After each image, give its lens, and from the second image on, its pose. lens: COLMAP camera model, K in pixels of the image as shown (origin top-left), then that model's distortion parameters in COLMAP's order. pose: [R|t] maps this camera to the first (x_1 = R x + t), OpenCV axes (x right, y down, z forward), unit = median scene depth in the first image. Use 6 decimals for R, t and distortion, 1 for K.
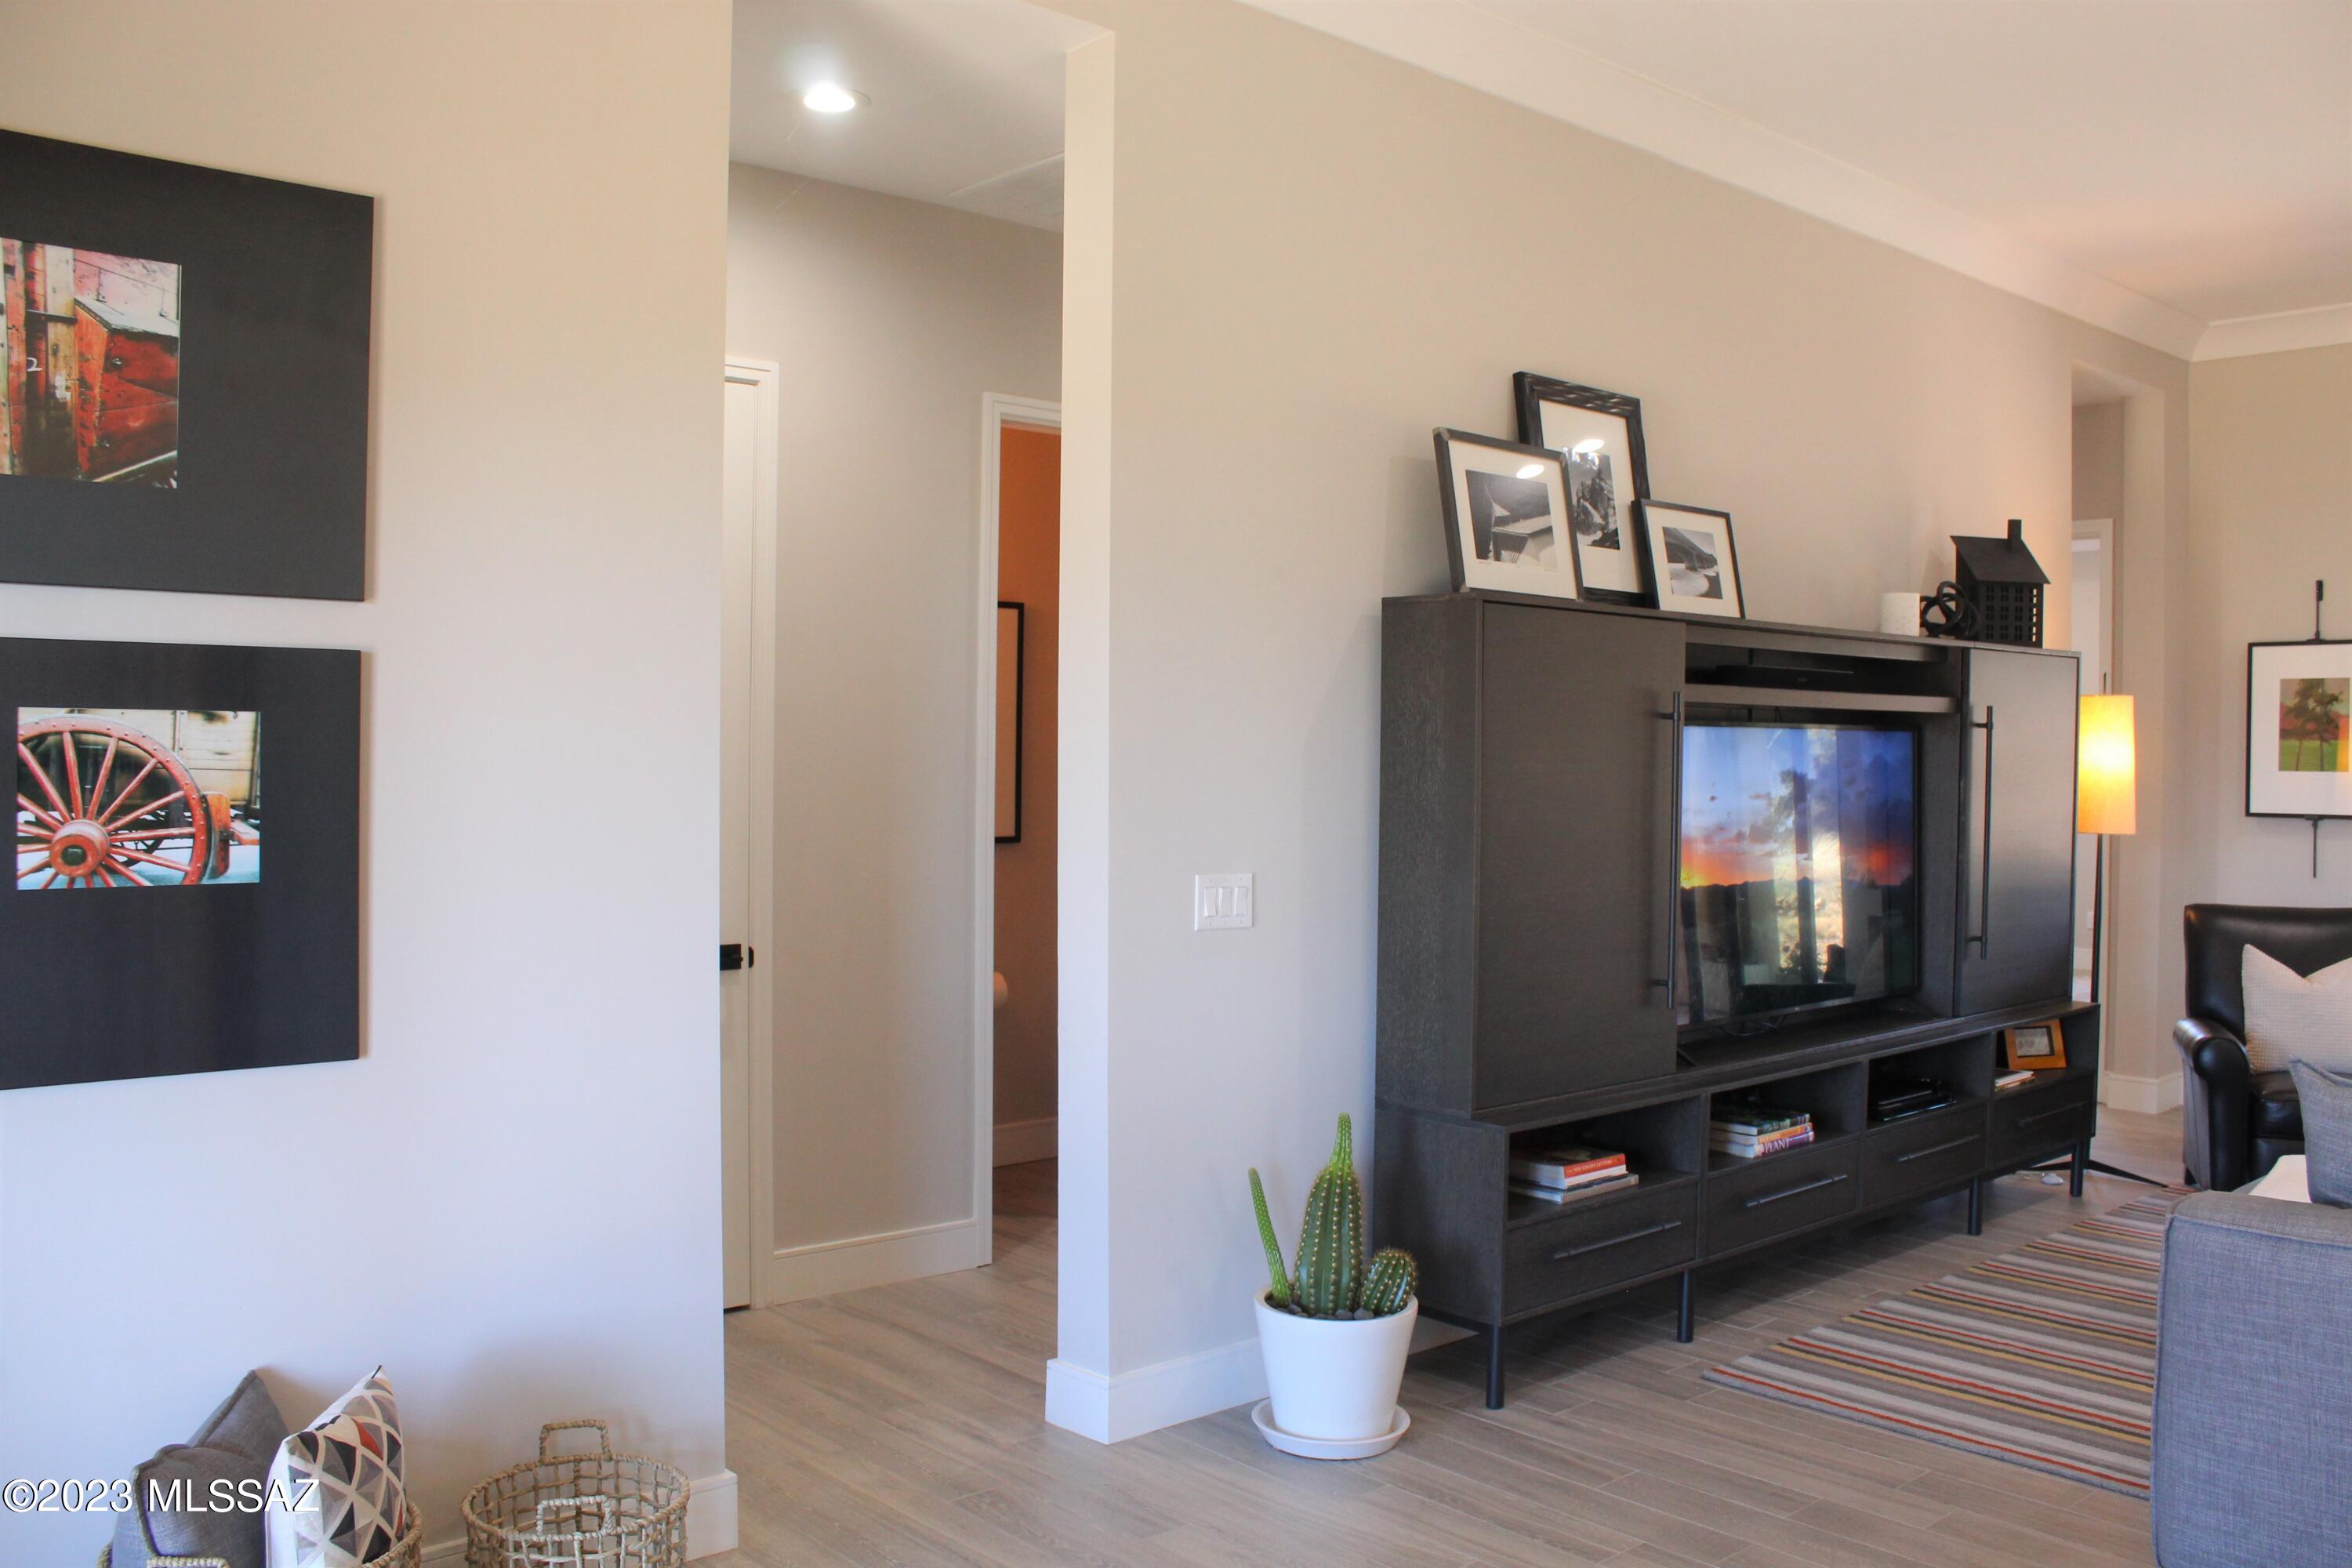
lens RADIAL K [[1920.5, 0, 1172.4], [0, 1920.5, 771.3], [0, 0, 1]] dist [-0.165920, 0.134113]
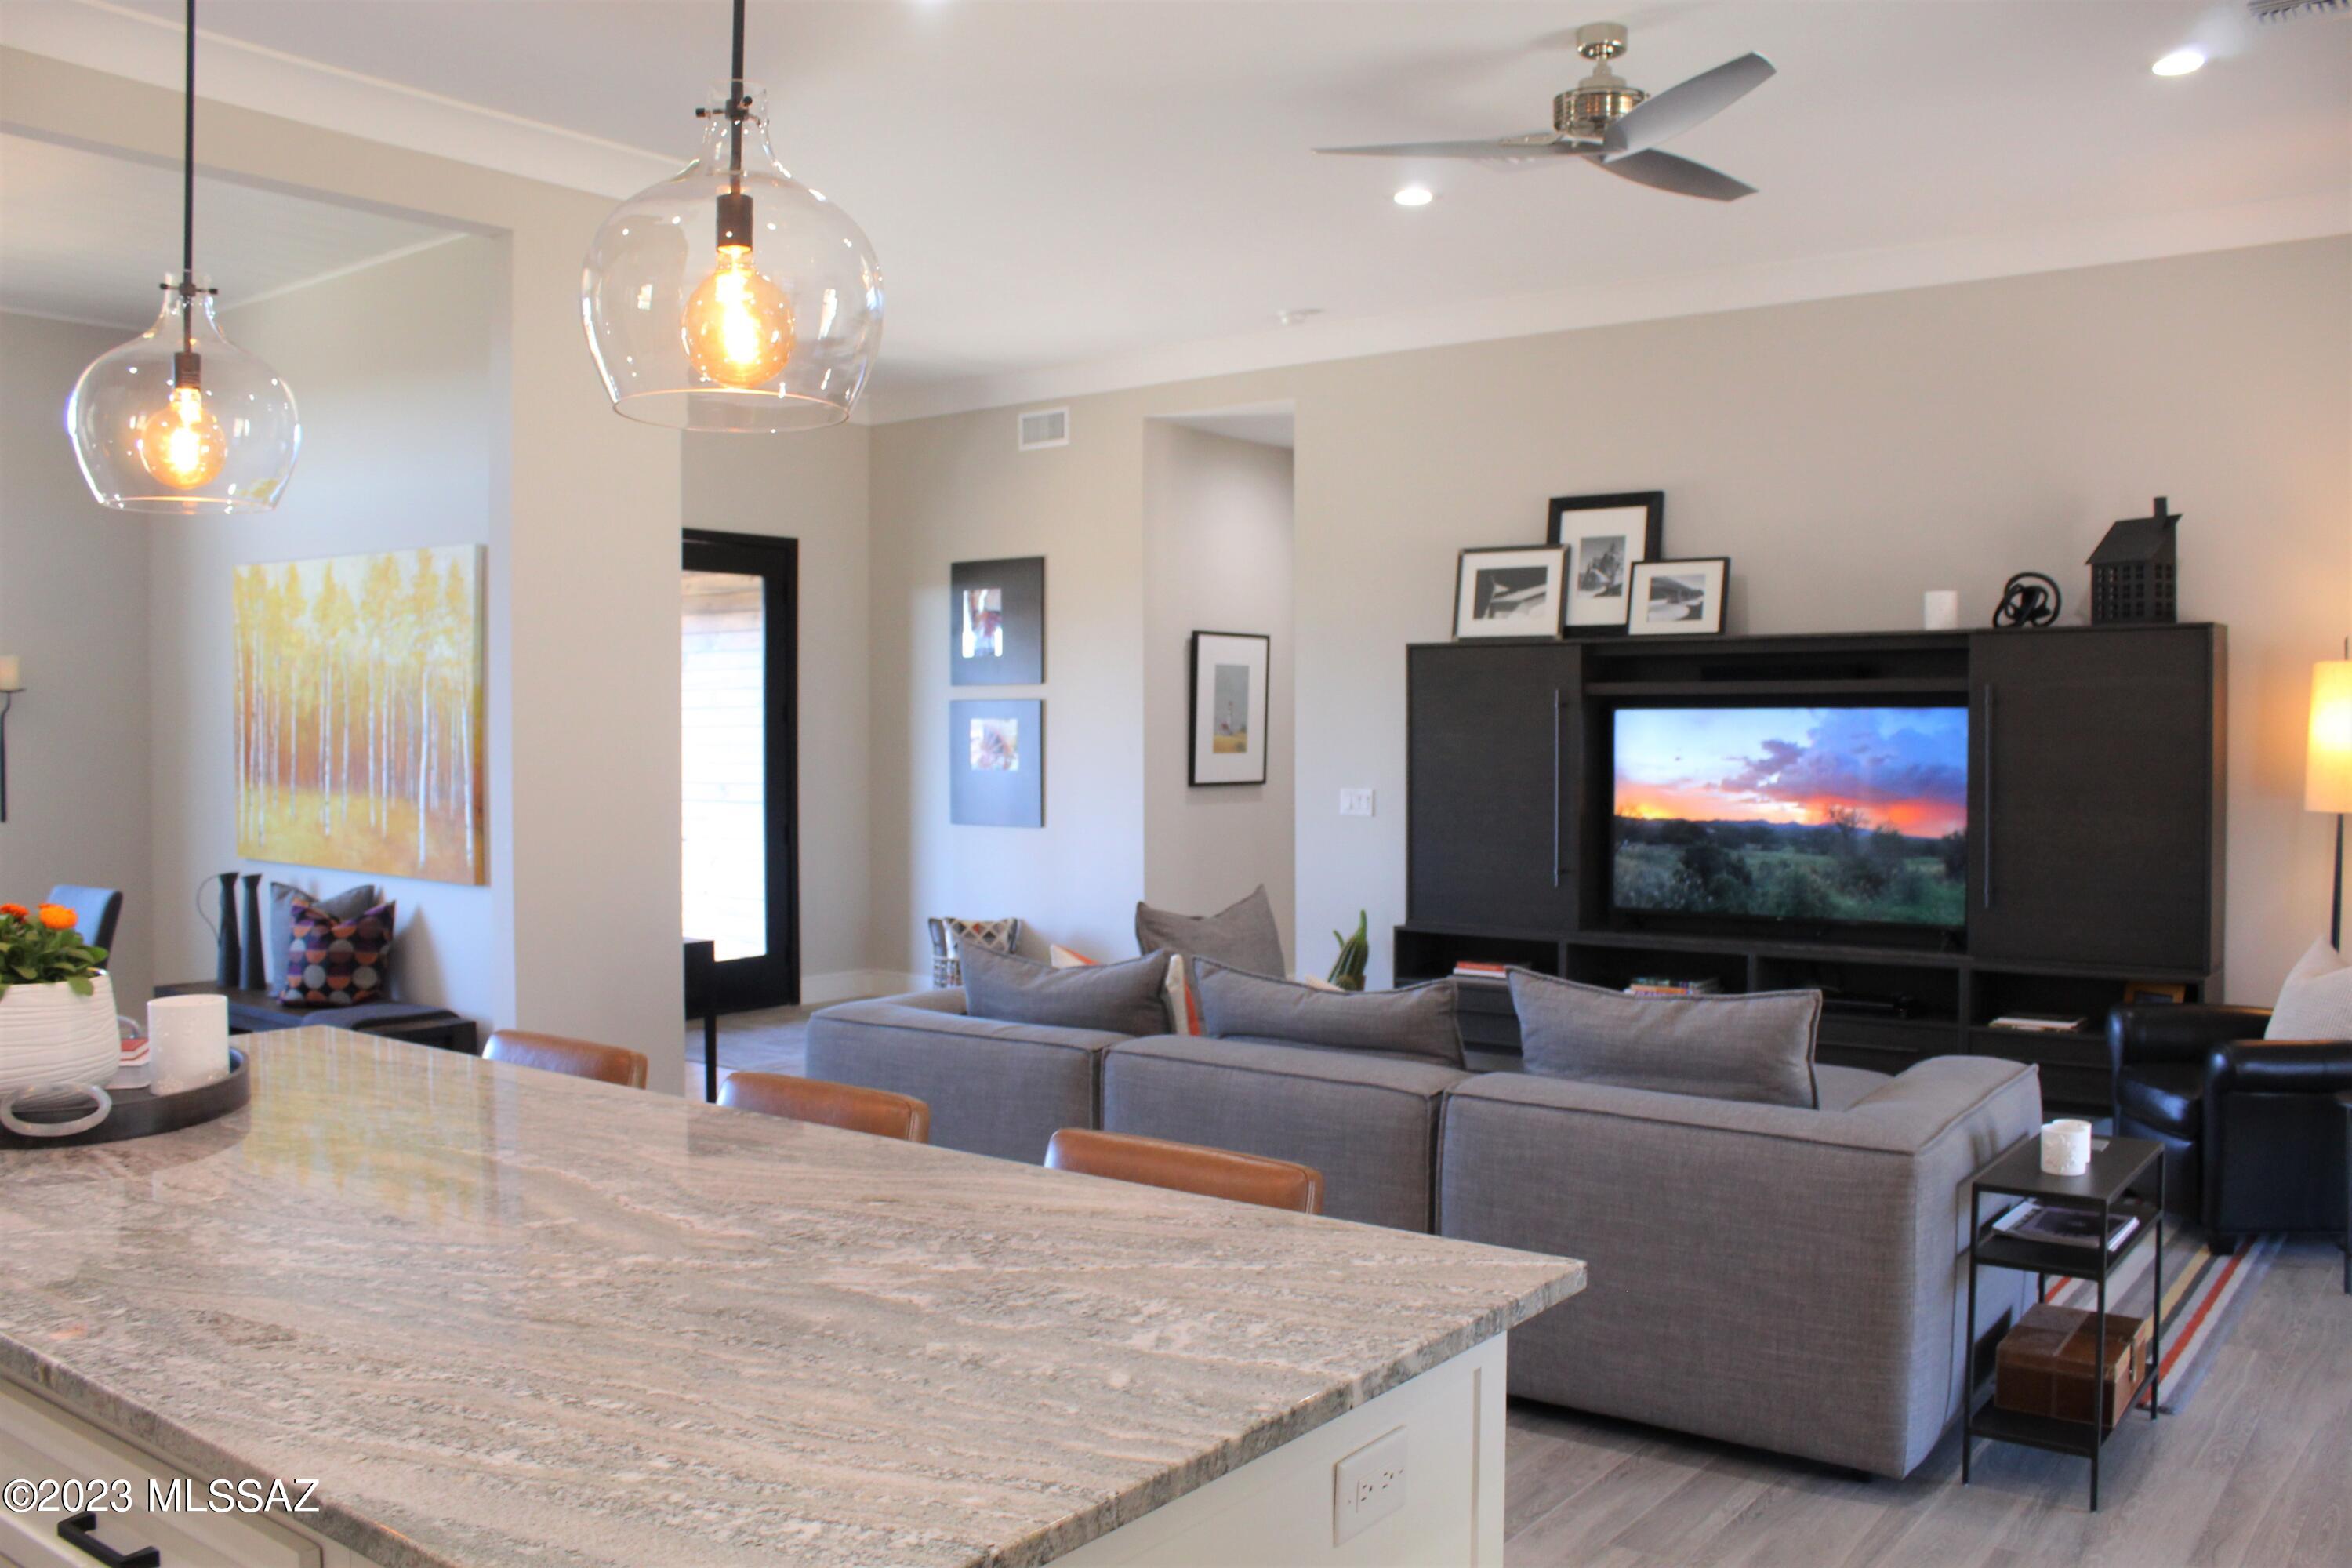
lens RADIAL K [[1920.5, 0, 1178.6], [0, 1920.5, 770.7], [0, 0, 1]] dist [-0.165920, 0.134113]
pose [[0.198439, 0.011121, -0.980050, 1.636154], [-0.011114, 0.999897, 0.009096, 0.014297], [0.980050, 0.009087, 0.198542, 0.334493]]
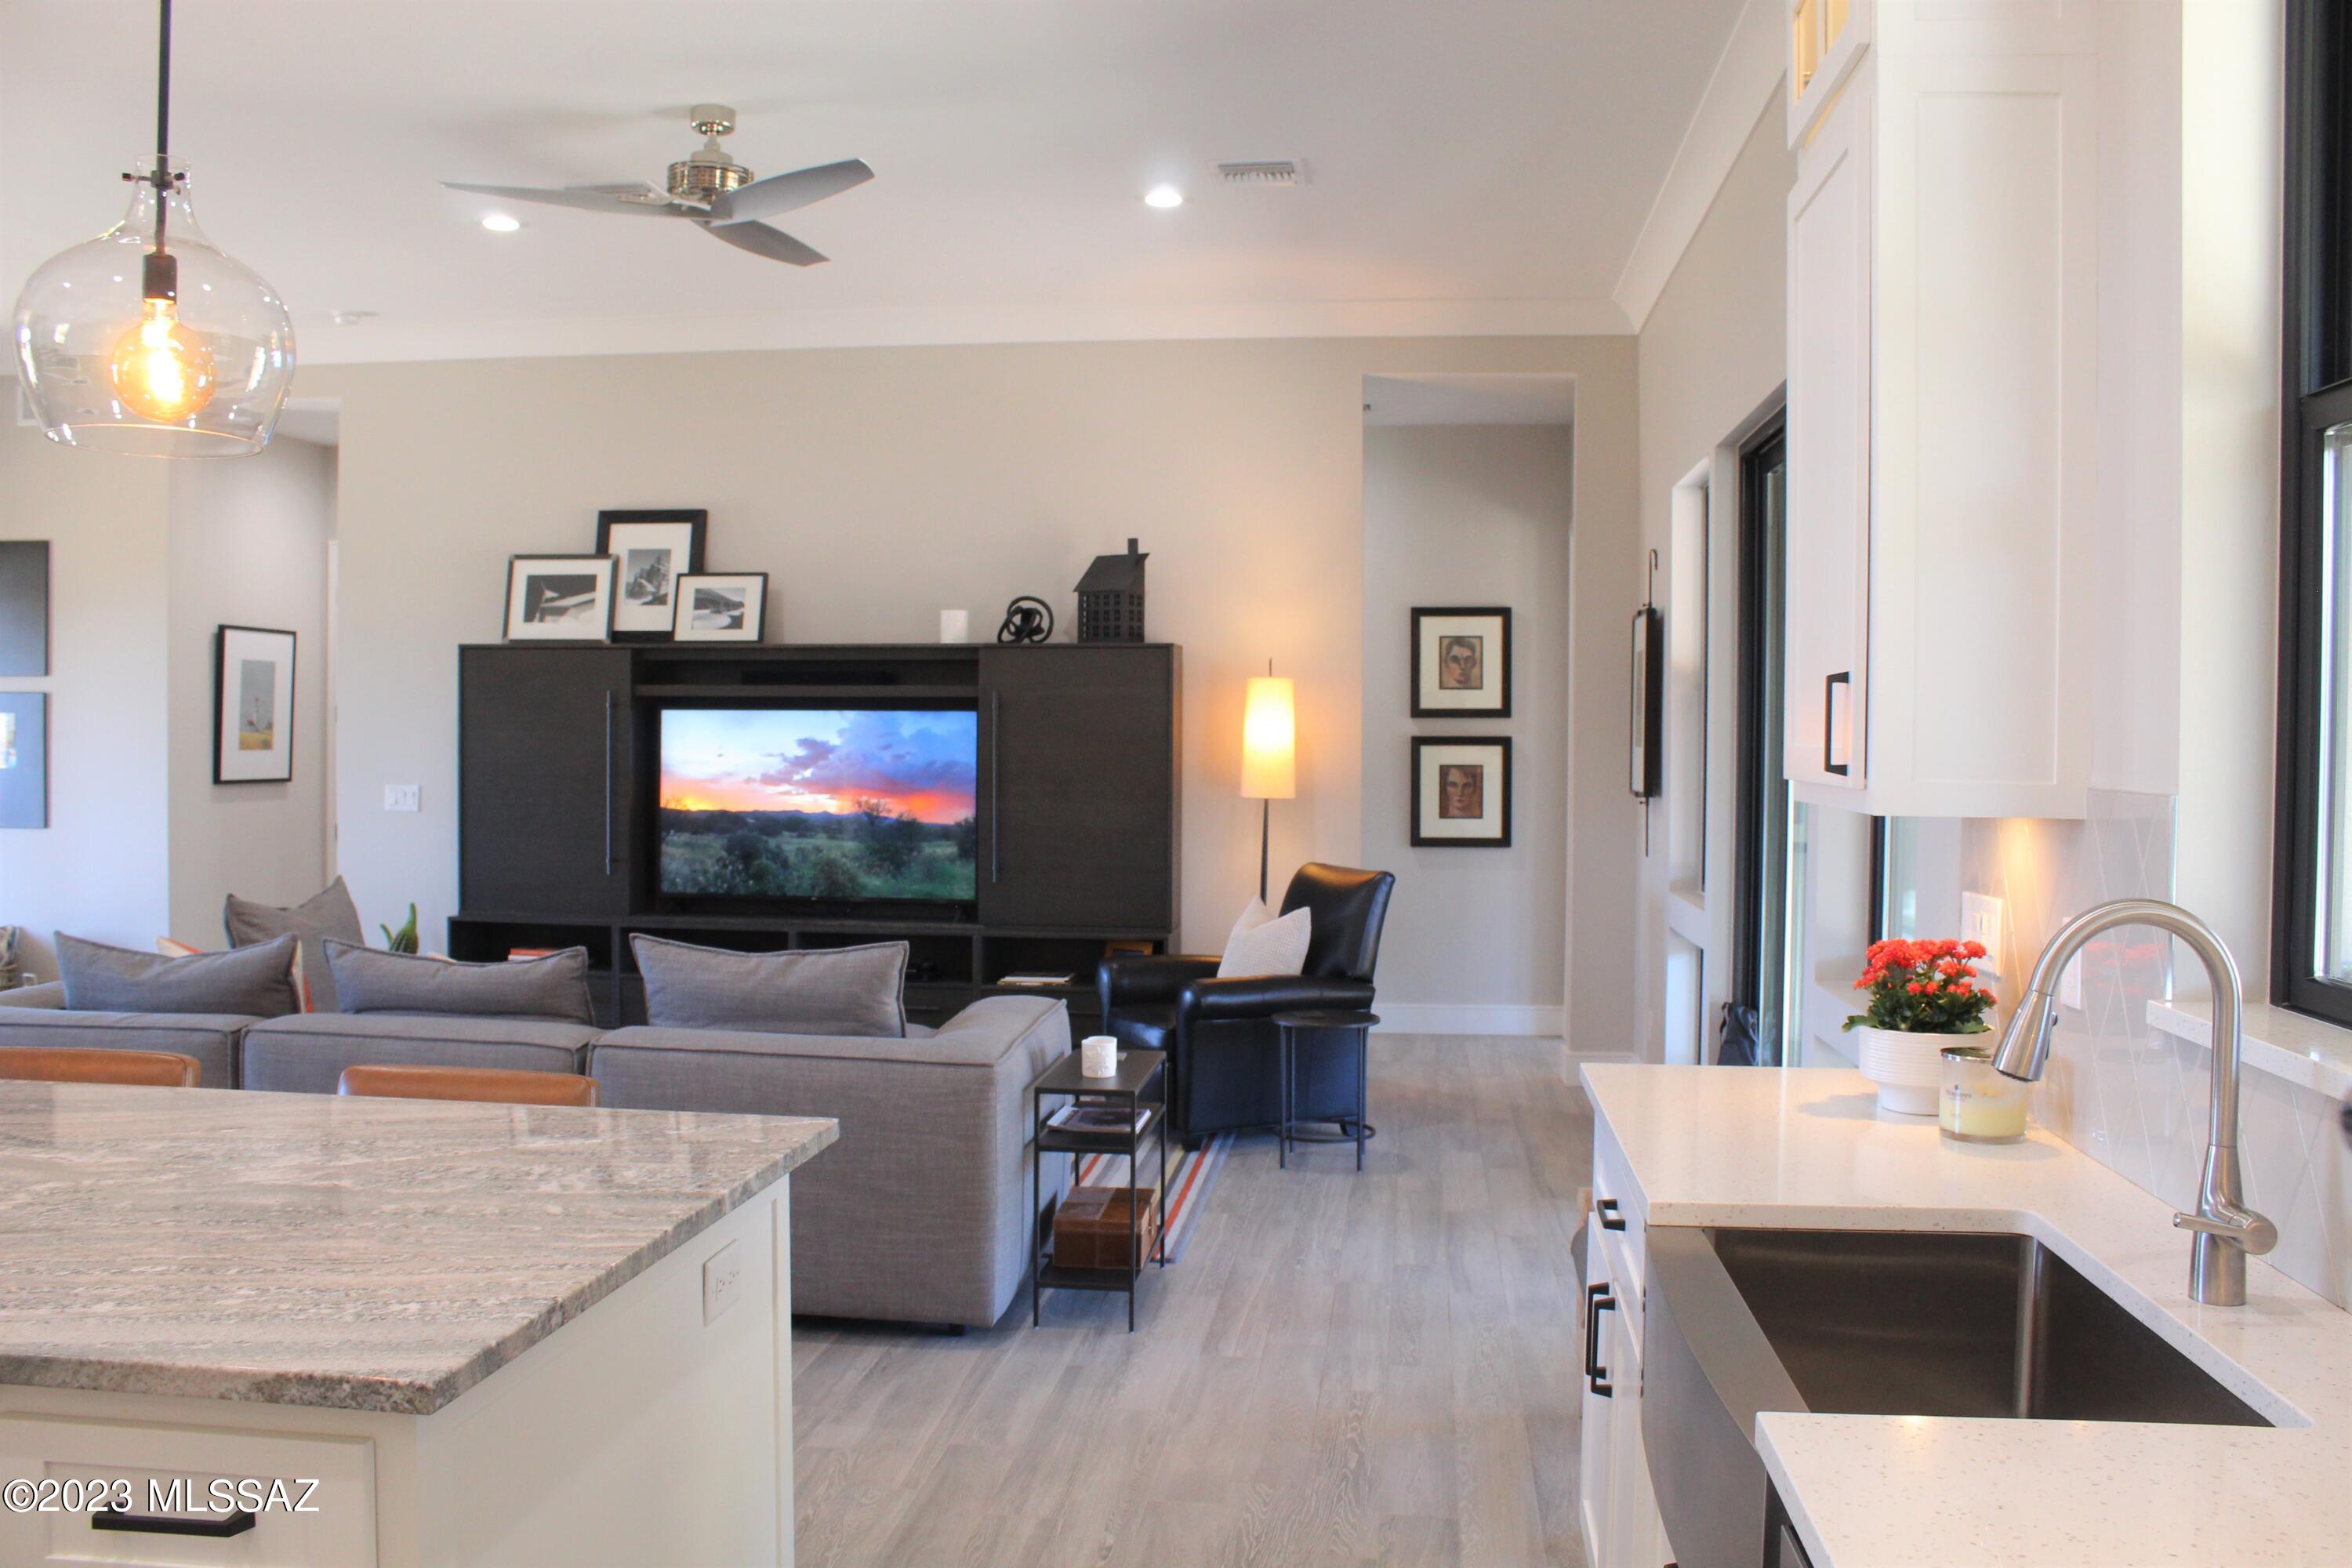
lens RADIAL K [[1920.5, 0, 1162.3], [0, 1920.5, 768.1], [0, 0, 1]] dist [-0.165920, 0.134113]
pose [[0.666527, 0.008370, -0.745434, 1.724072], [-0.012237, 0.999925, 0.000286, 0.019981], [0.745380, 0.008931, 0.666580, 0.209688]]
